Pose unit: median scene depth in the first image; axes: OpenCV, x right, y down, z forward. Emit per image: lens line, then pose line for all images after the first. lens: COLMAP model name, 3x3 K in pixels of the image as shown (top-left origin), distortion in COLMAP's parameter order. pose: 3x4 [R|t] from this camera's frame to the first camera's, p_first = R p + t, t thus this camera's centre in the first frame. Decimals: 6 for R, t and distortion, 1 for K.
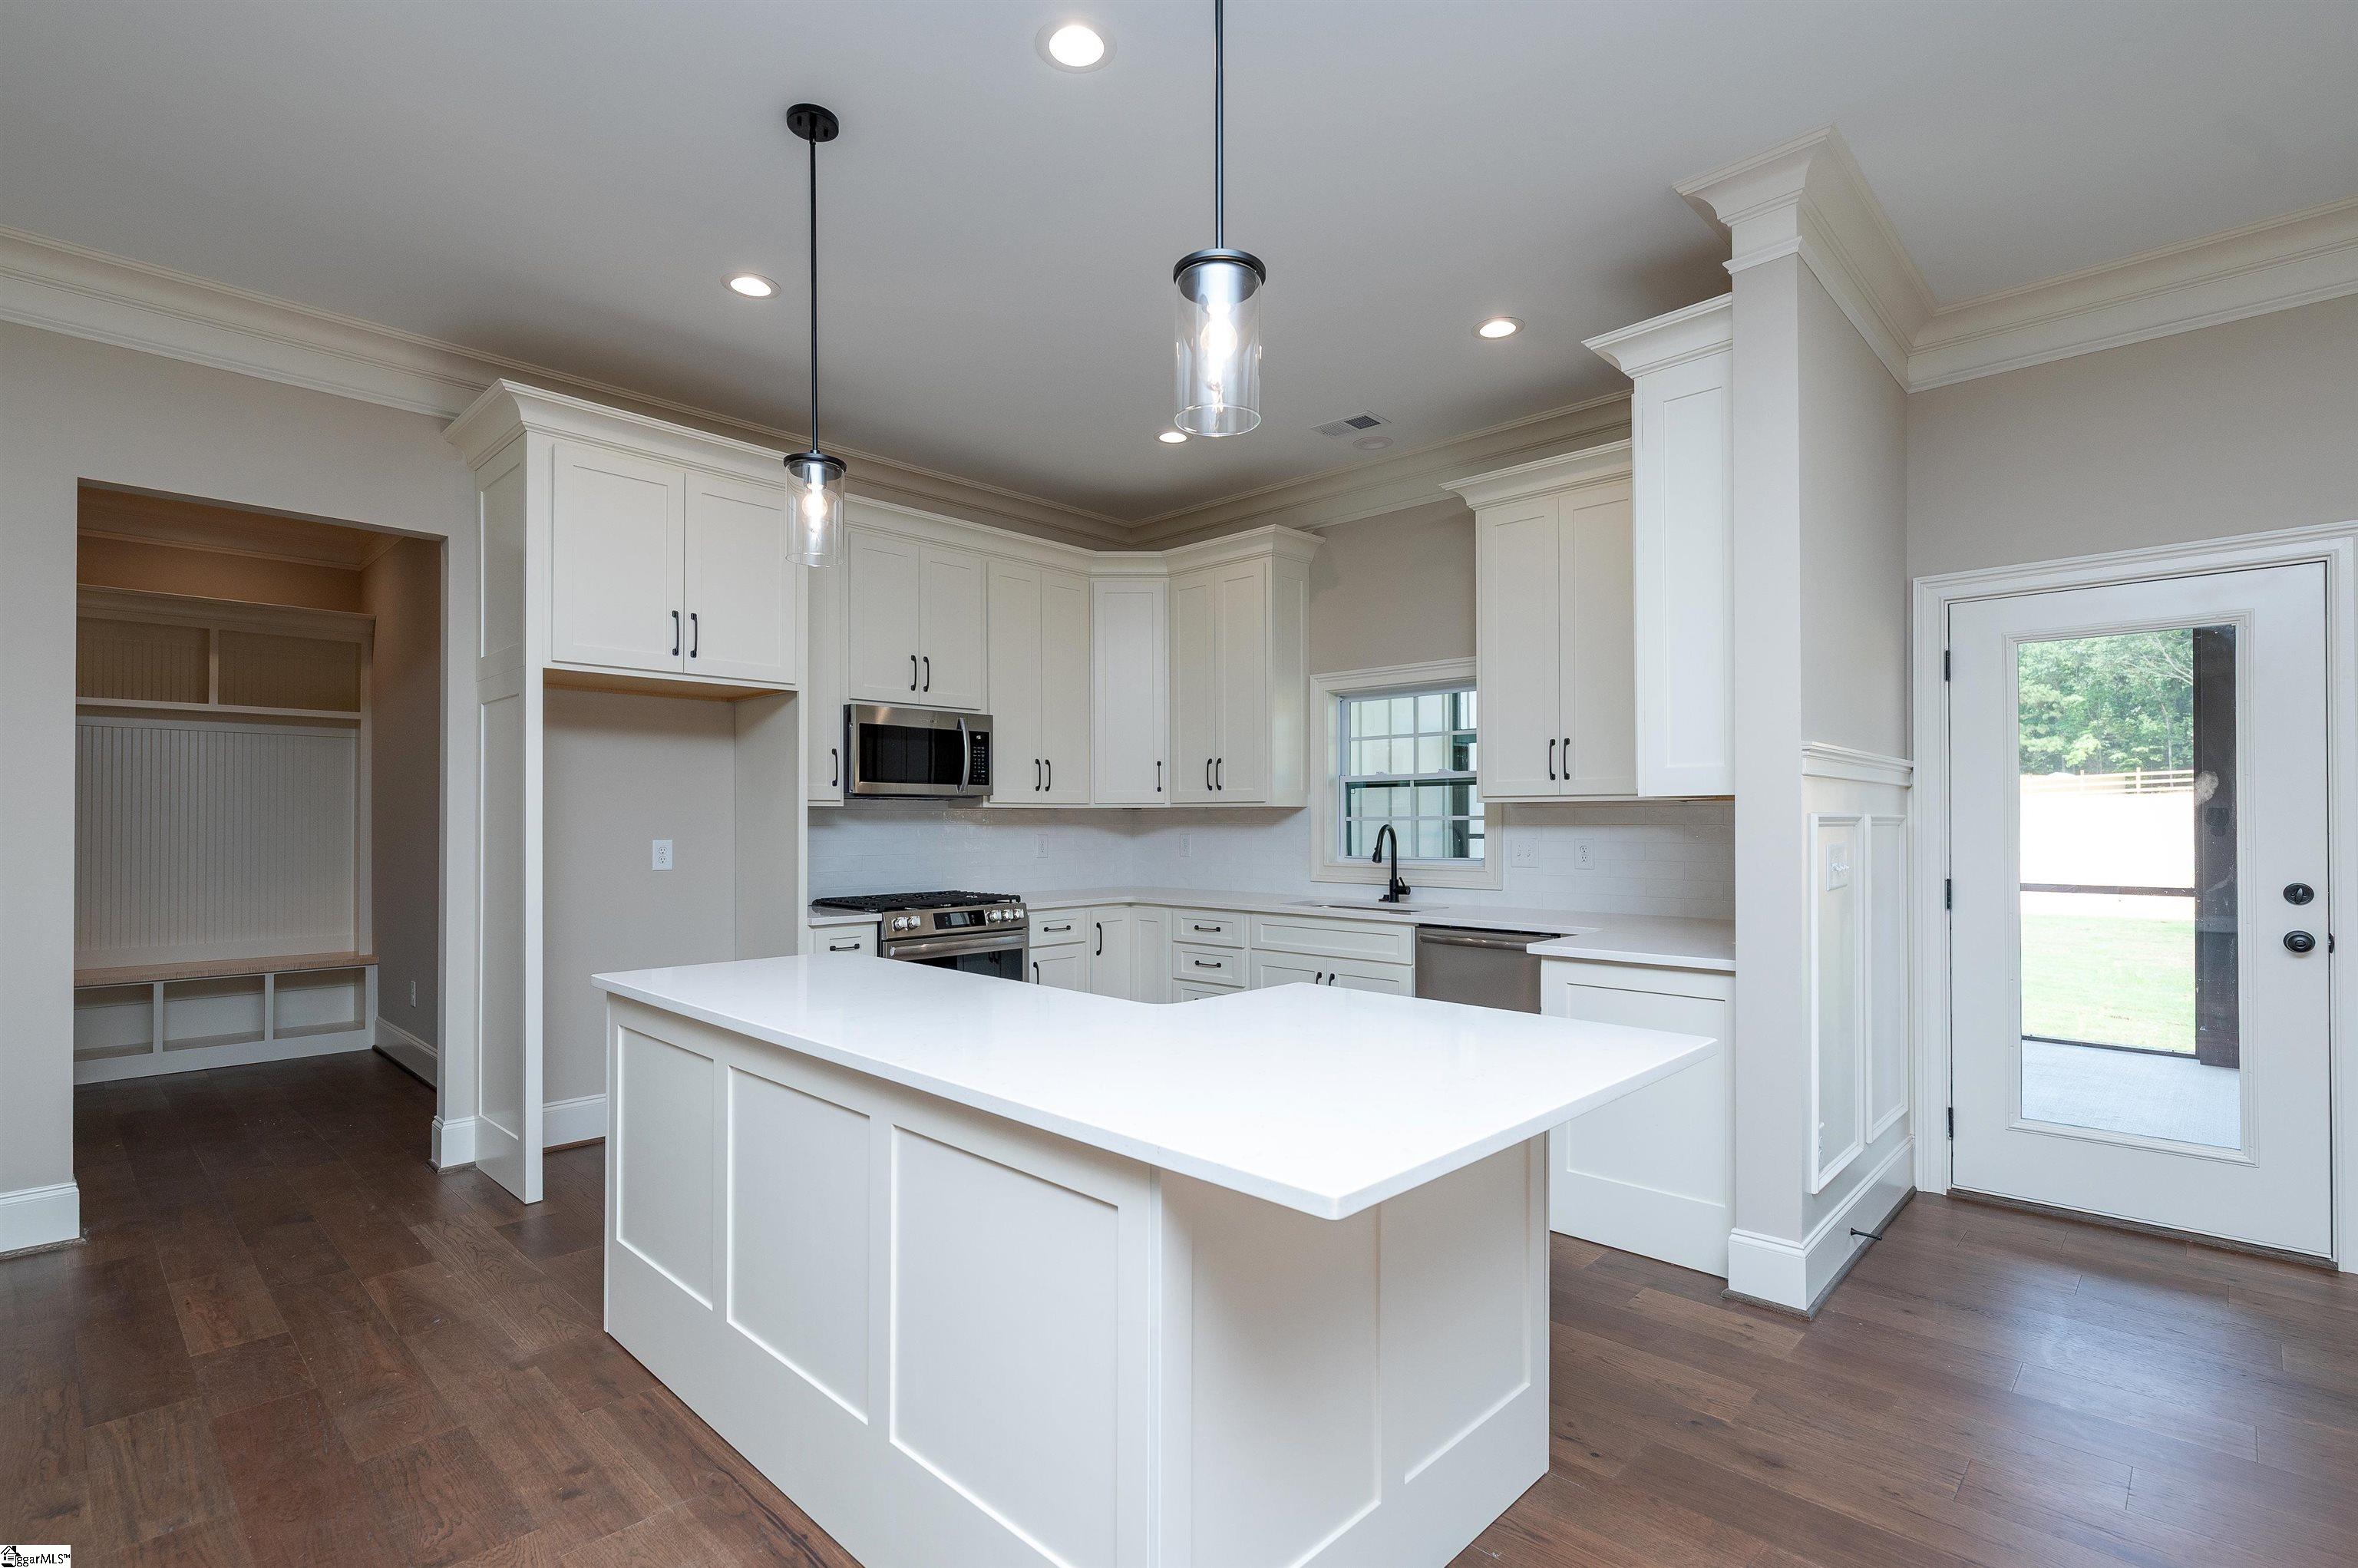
lens RADIAL K [[1099.6, 0, 1180.7], [0, 1099.6, 807.5], [0, 0, 1]] dist [-0.000031, 0.000070]
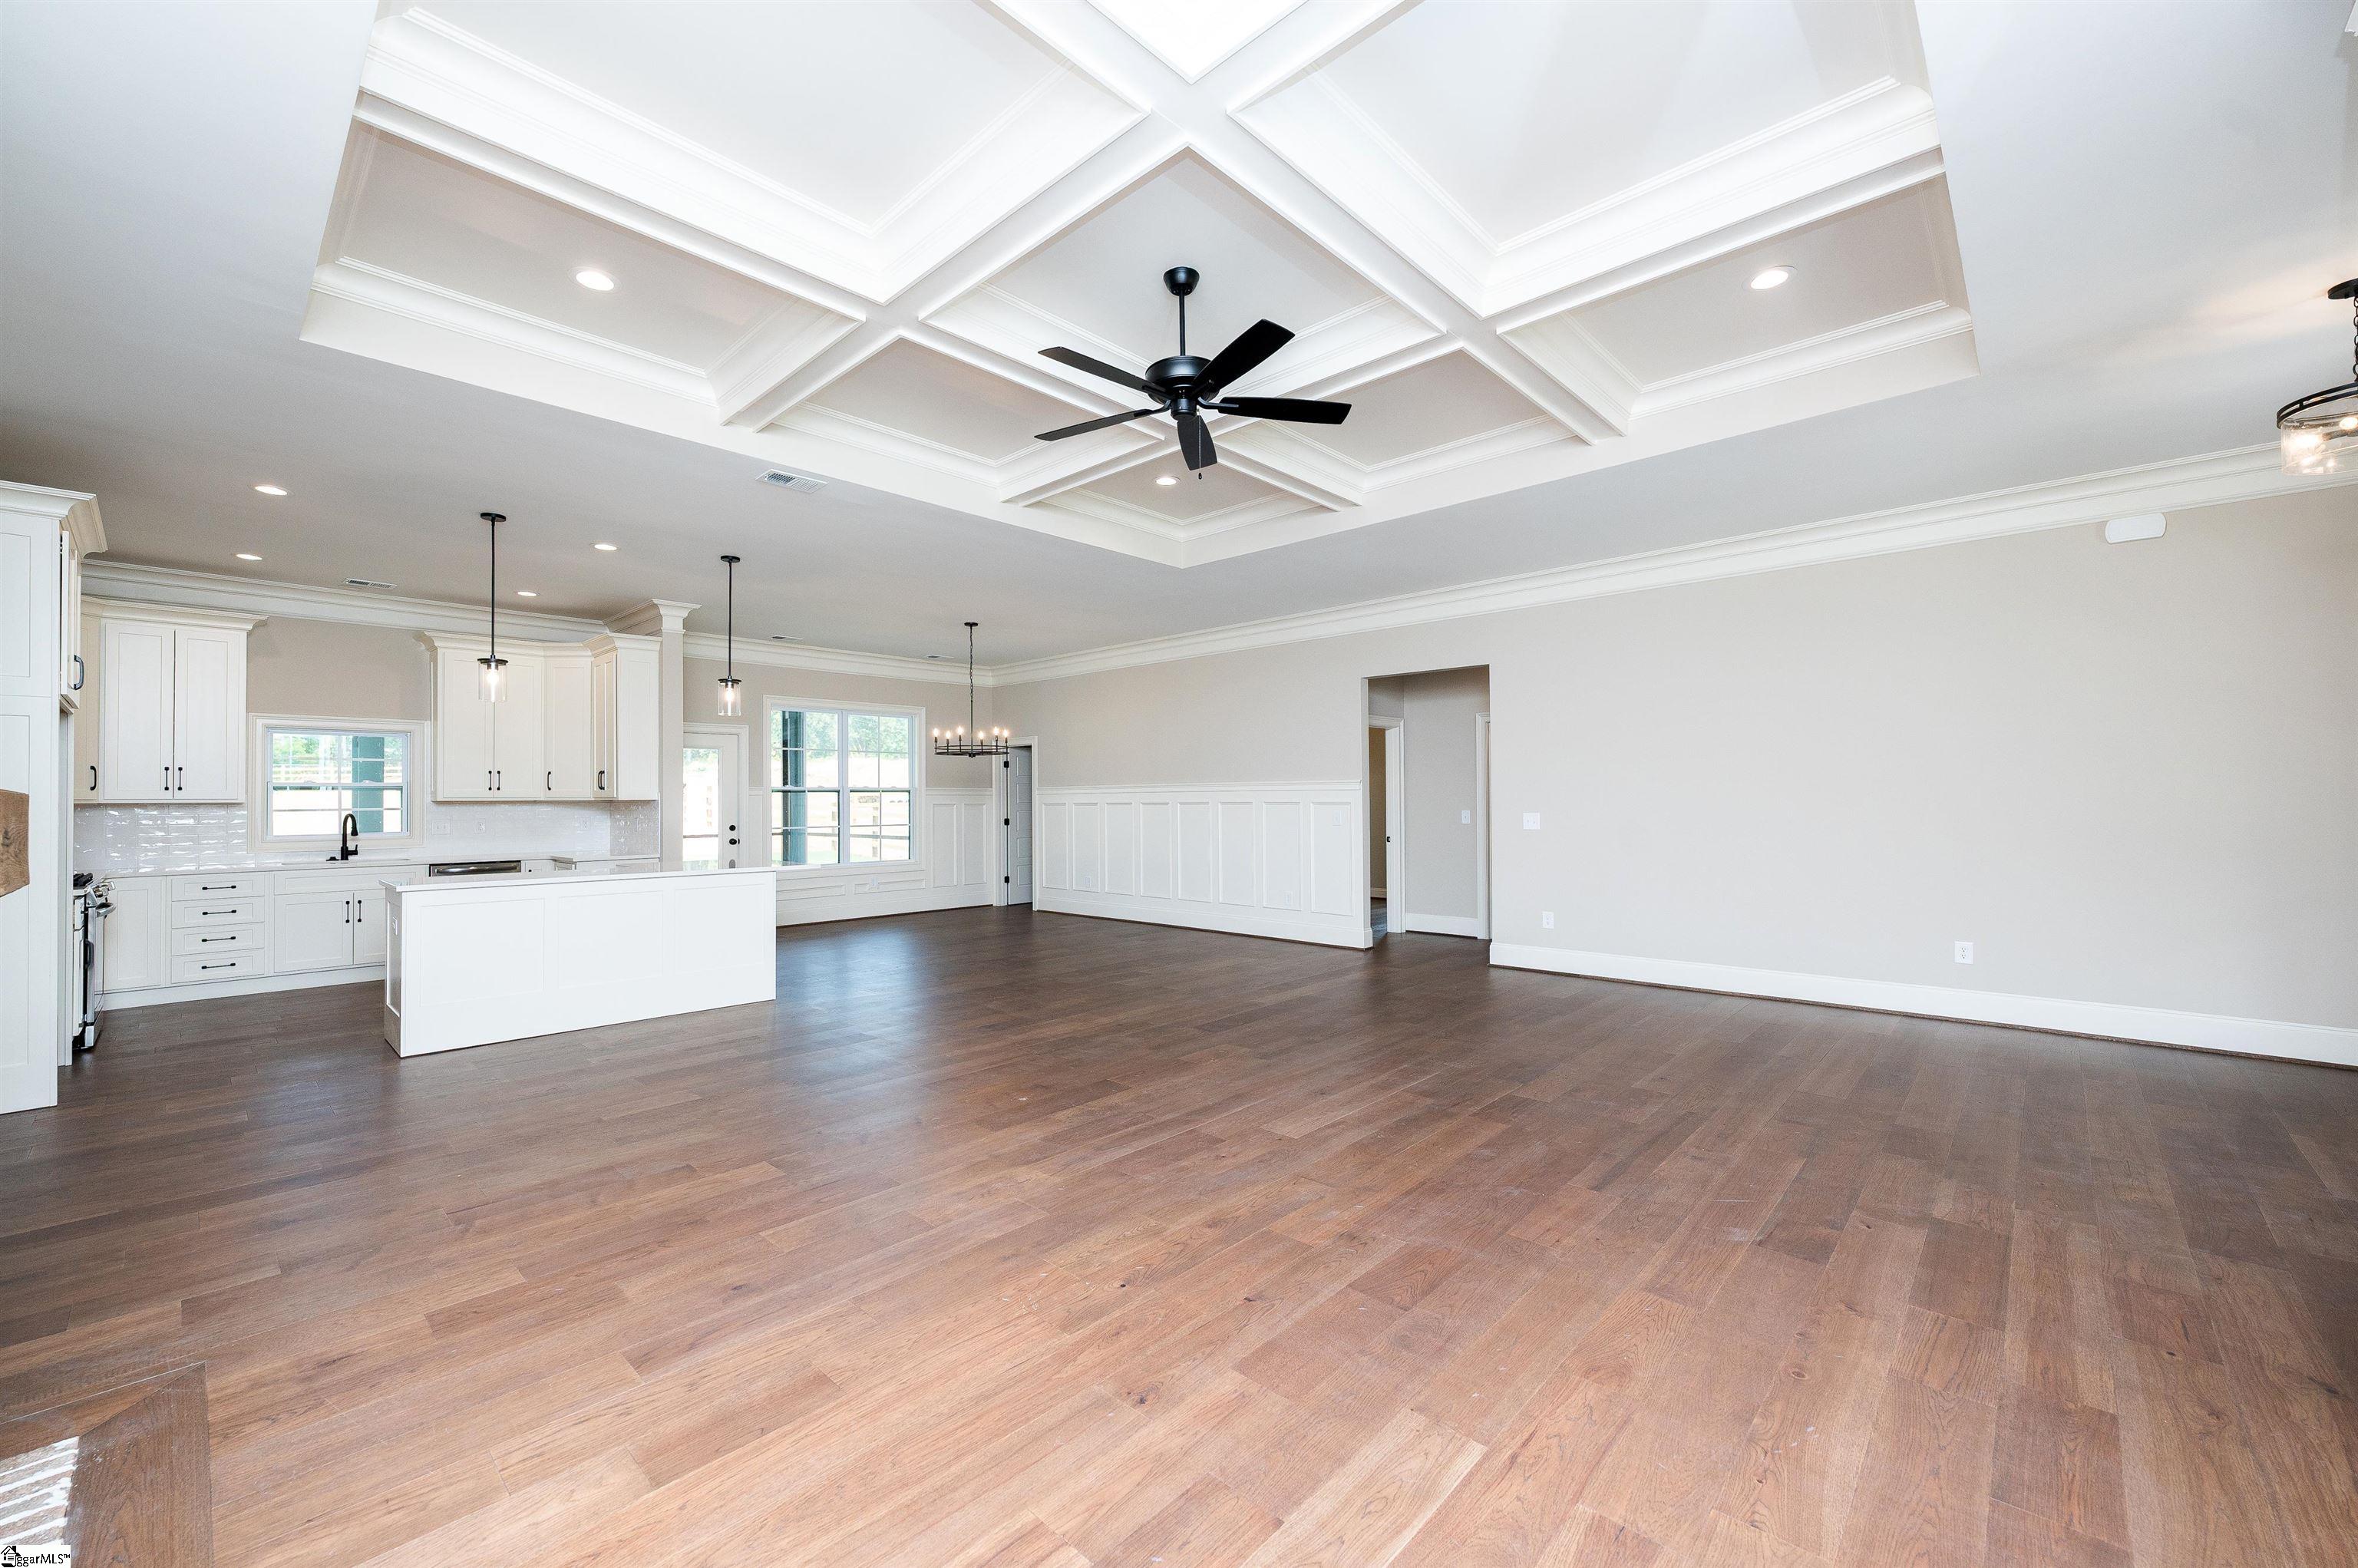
lens RADIAL K [[941.5, 0, 1171.7], [0, 941.5, 792.2], [0, 0, 1]] dist [0.002092, 0.000082]
pose [[-0.007772, 0.011274, 0.999906, -1.248496], [-0.002251, 0.999934, -0.011292, -0.003664], [-0.999967, -0.002338, -0.007746, -0.239669]]
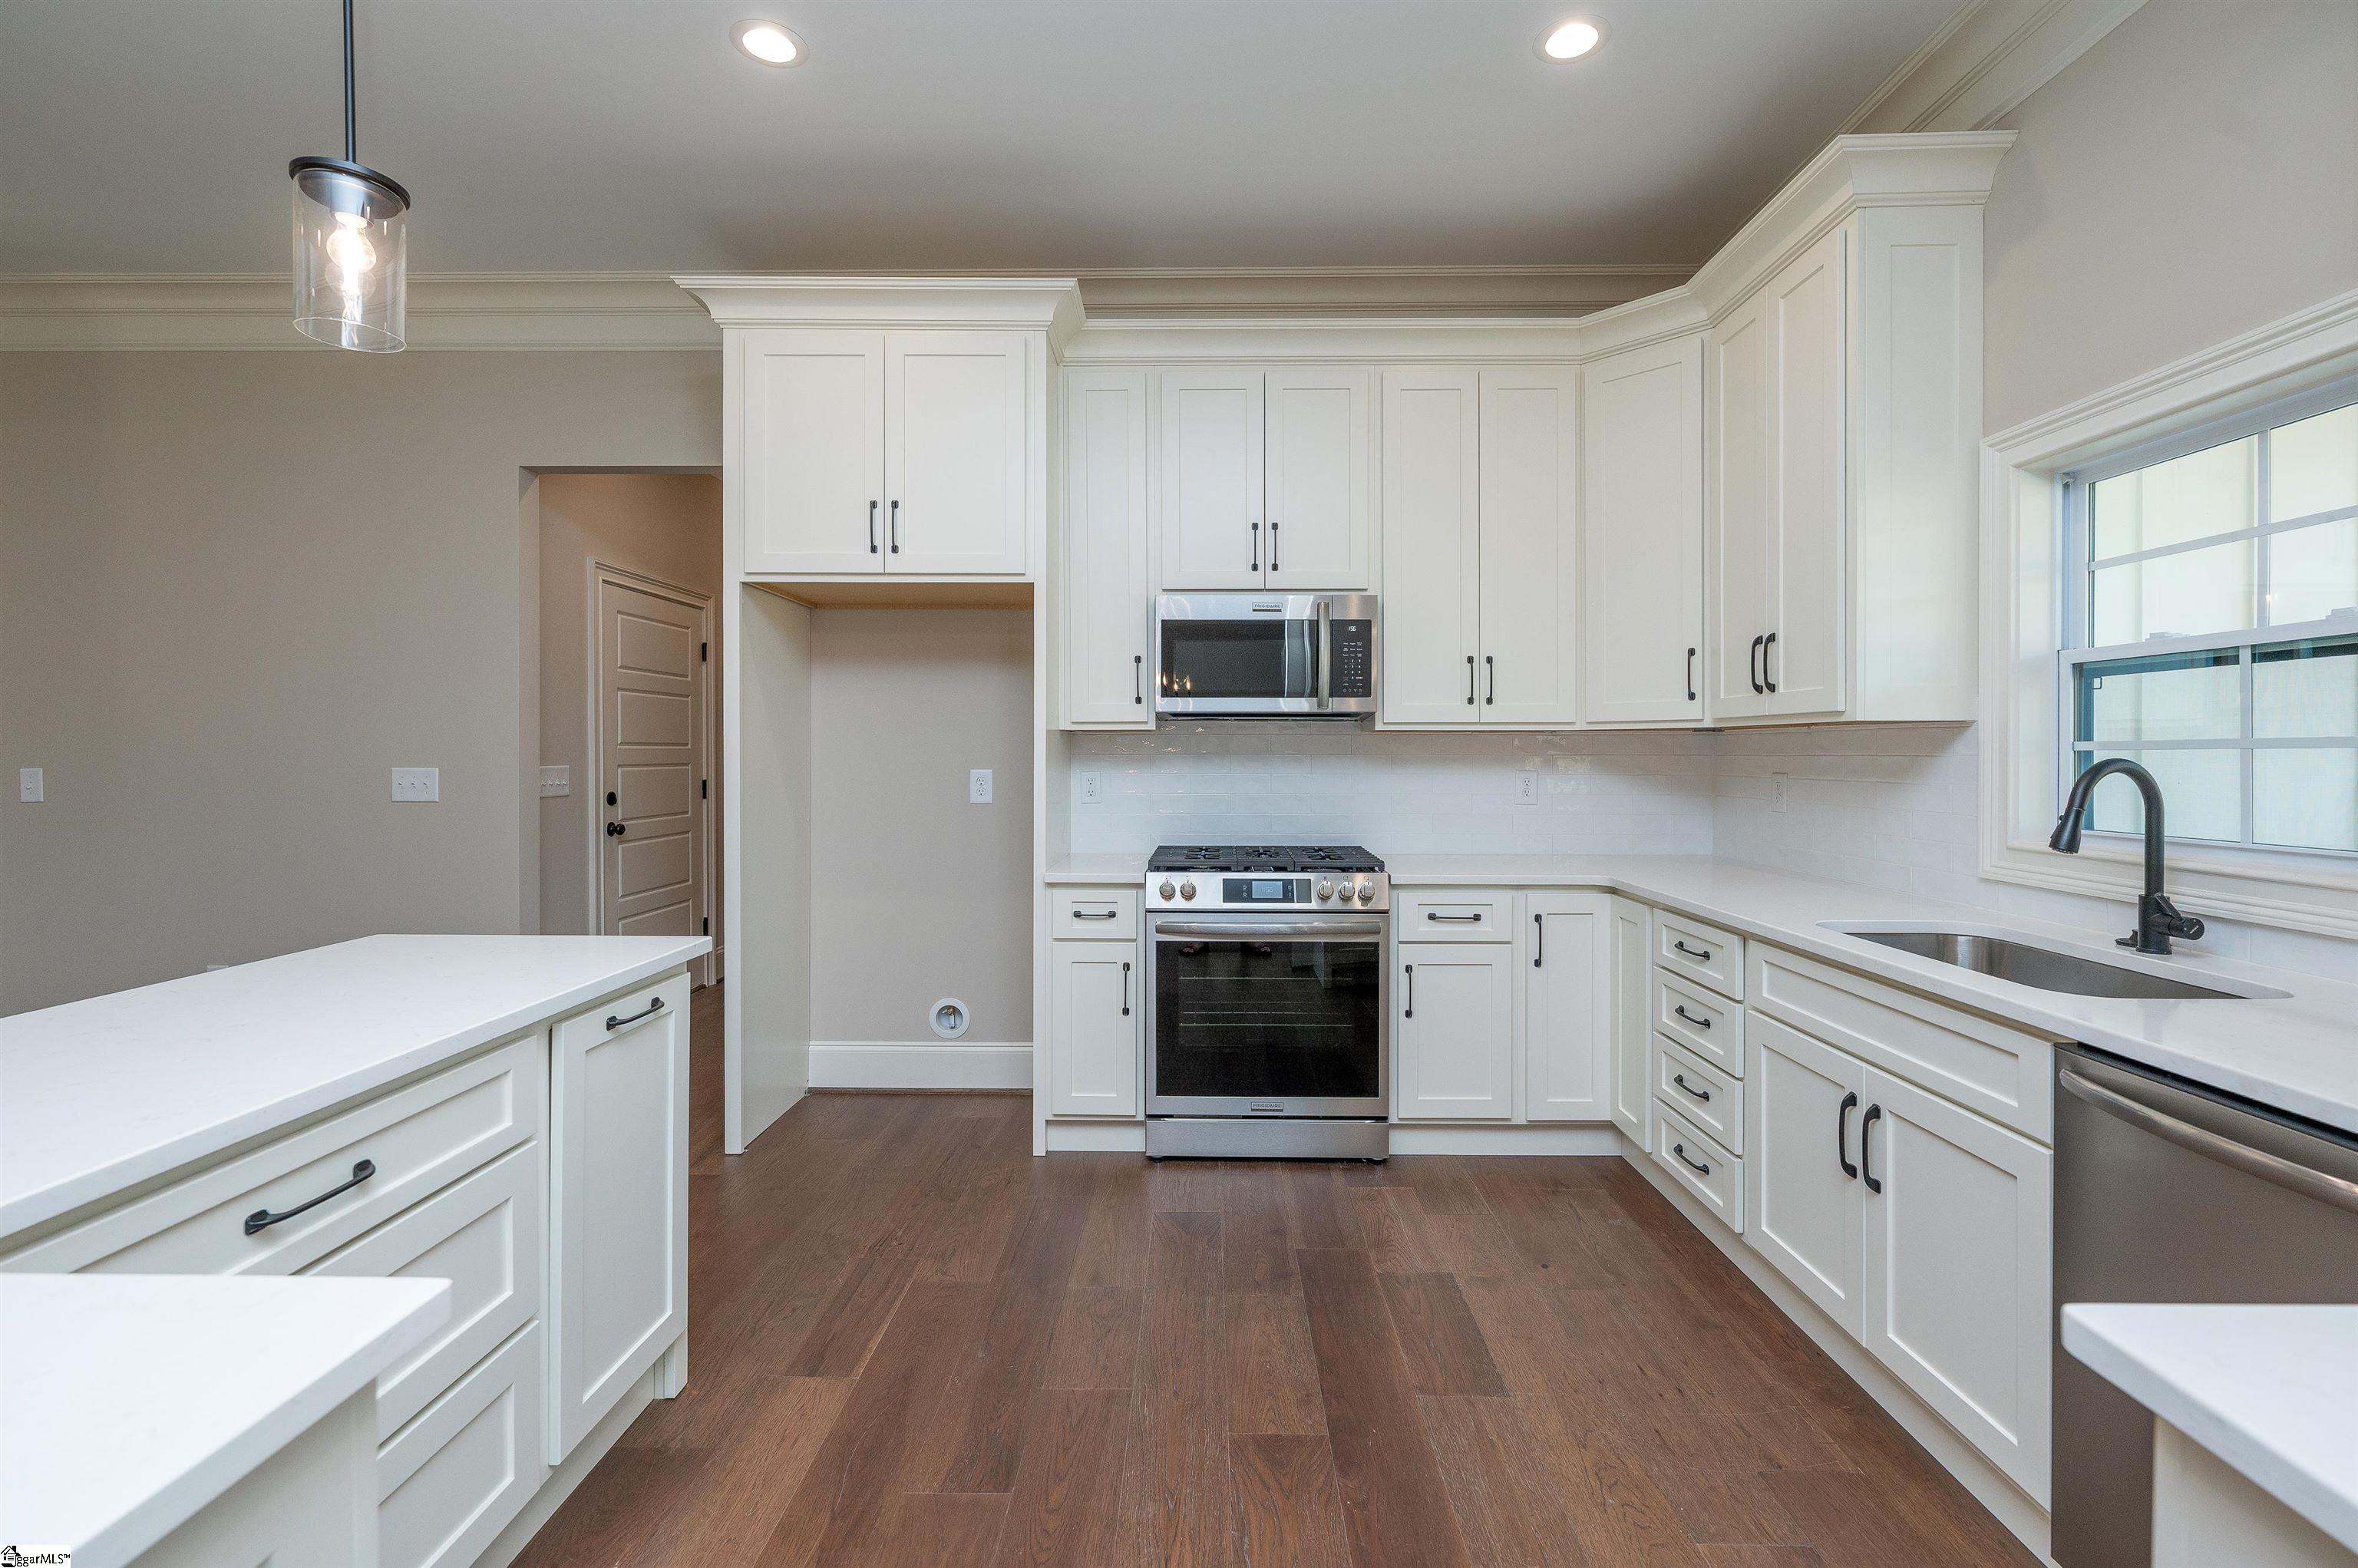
lens RADIAL K [[1038.1, 0, 1198.6], [0, 1038.1, 754.4], [0, 0, 1]] dist [-0.000184, -0.000170]
pose [[0.683319, 0.004415, -0.730107, 0.232710], [0.004913, 0.999931, 0.010646, 0.008286], [0.730104, -0.010862, 0.683250, 0.493397]]
